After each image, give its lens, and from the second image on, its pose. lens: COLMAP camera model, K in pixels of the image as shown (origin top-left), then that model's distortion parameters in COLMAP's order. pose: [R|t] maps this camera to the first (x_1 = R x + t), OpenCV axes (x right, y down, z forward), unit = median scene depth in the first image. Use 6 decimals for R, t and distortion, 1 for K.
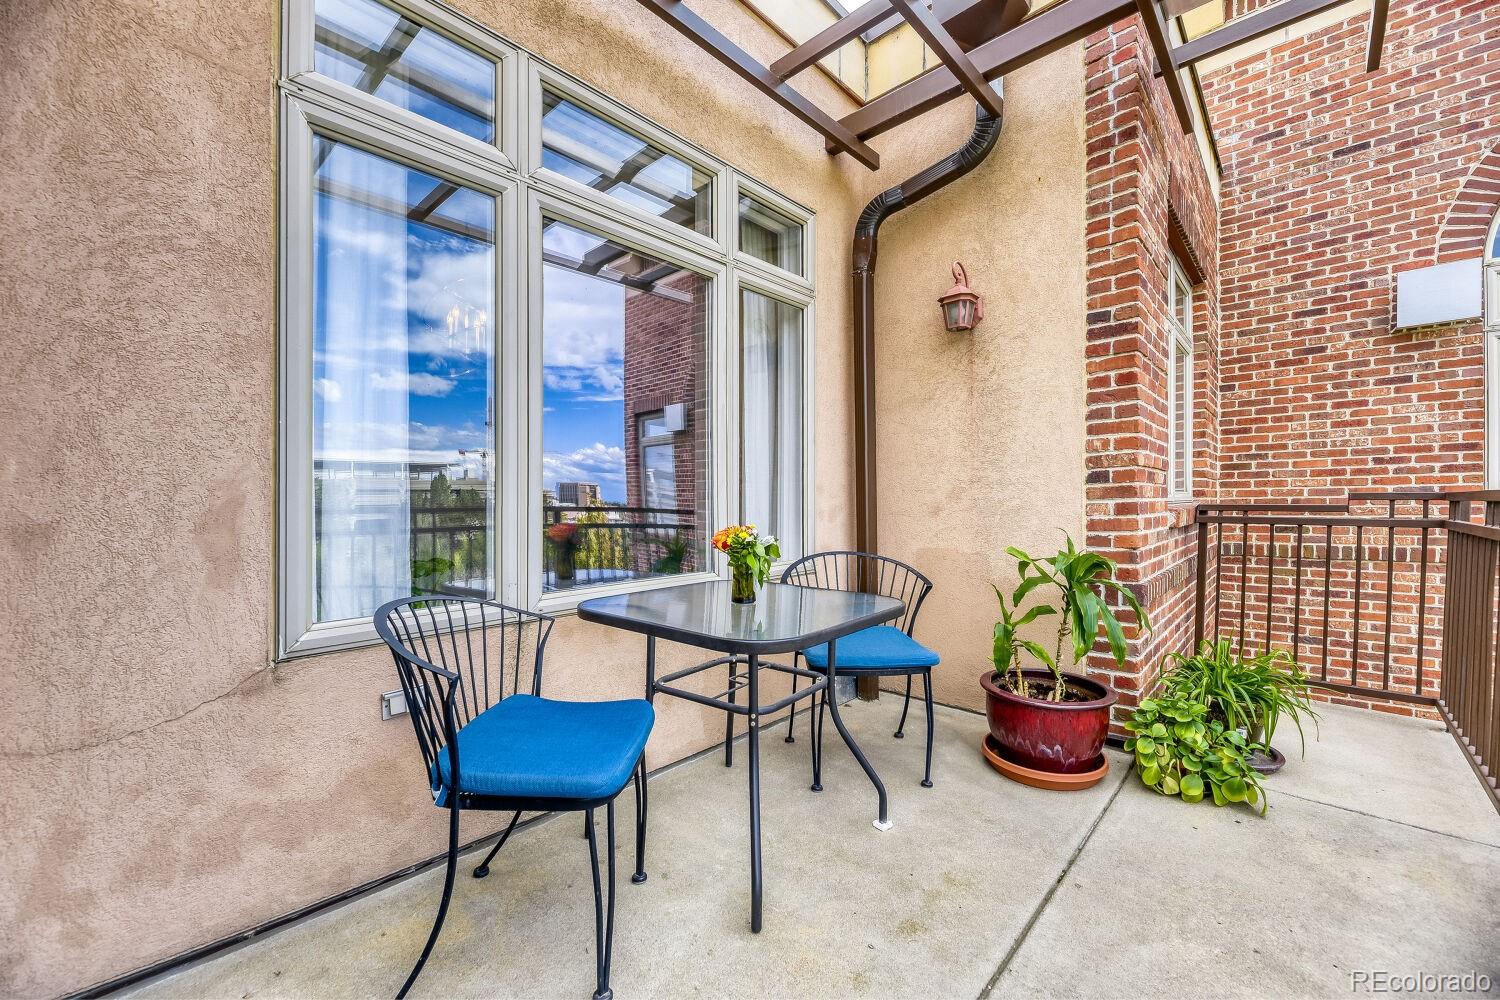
lens RADIAL K [[616.1, 0, 749.6], [0, 616.1, 509.7], [0, 0, 1]] dist [-0.001318, -0.002721]
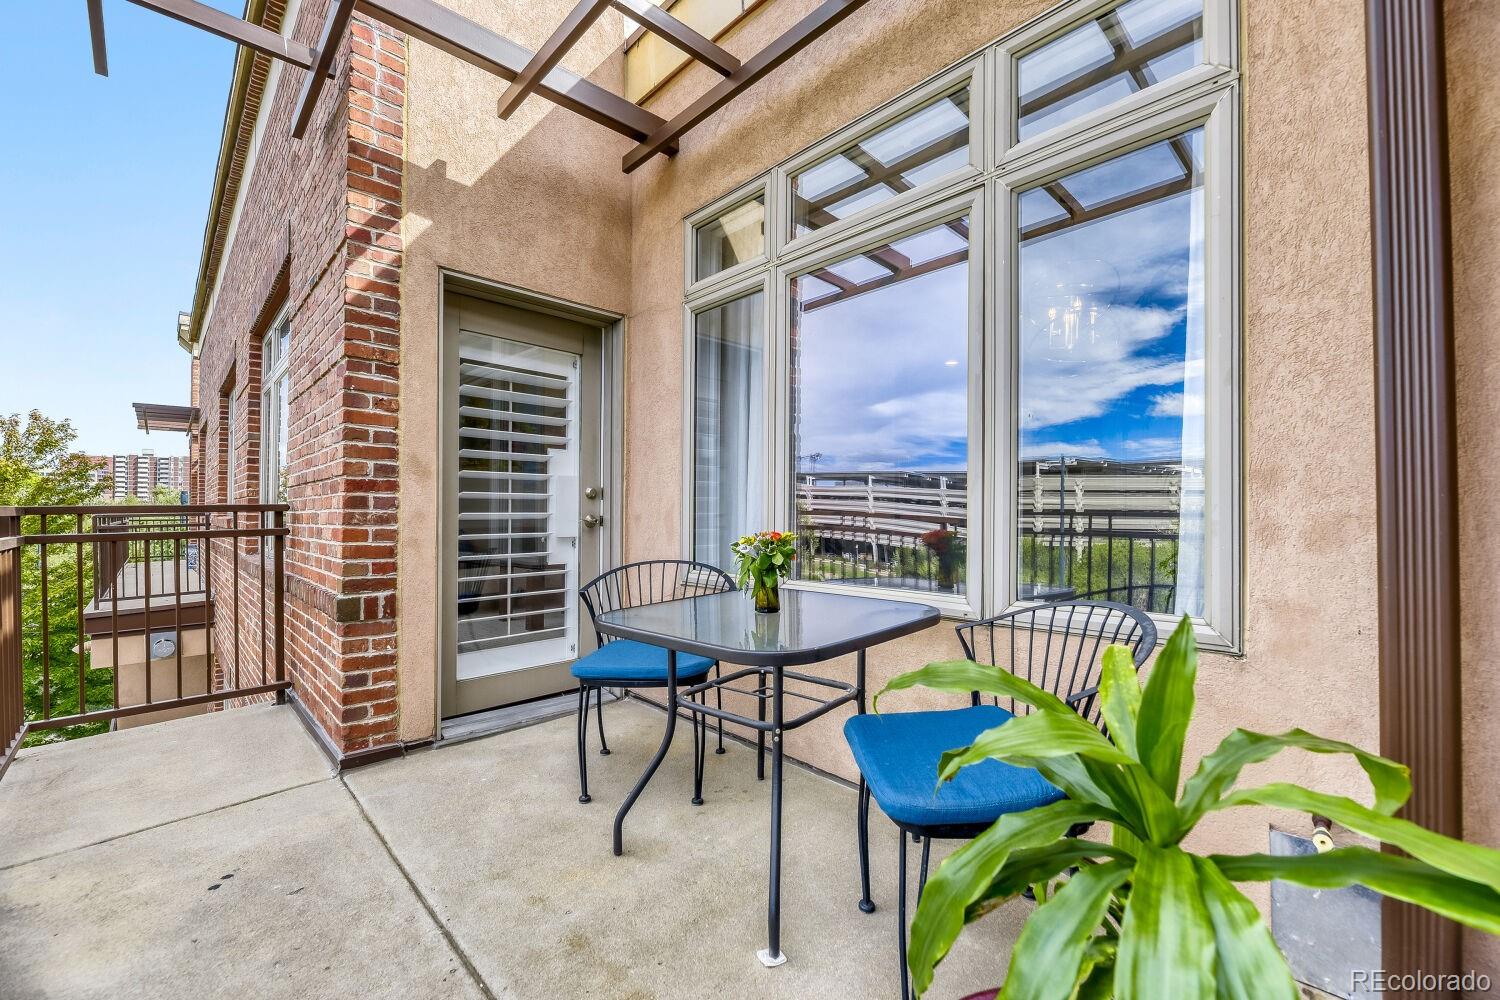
lens RADIAL K [[616.1, 0, 750.5], [0, 616.1, 503.0], [0, 0, 1]] dist [-0.001318, -0.002721]
pose [[-0.060069, -0.002690, -0.998191, 0.976151], [-0.003563, 0.999991, -0.002480, -0.021809], [0.998188, 0.003407, -0.060078, 1.053904]]
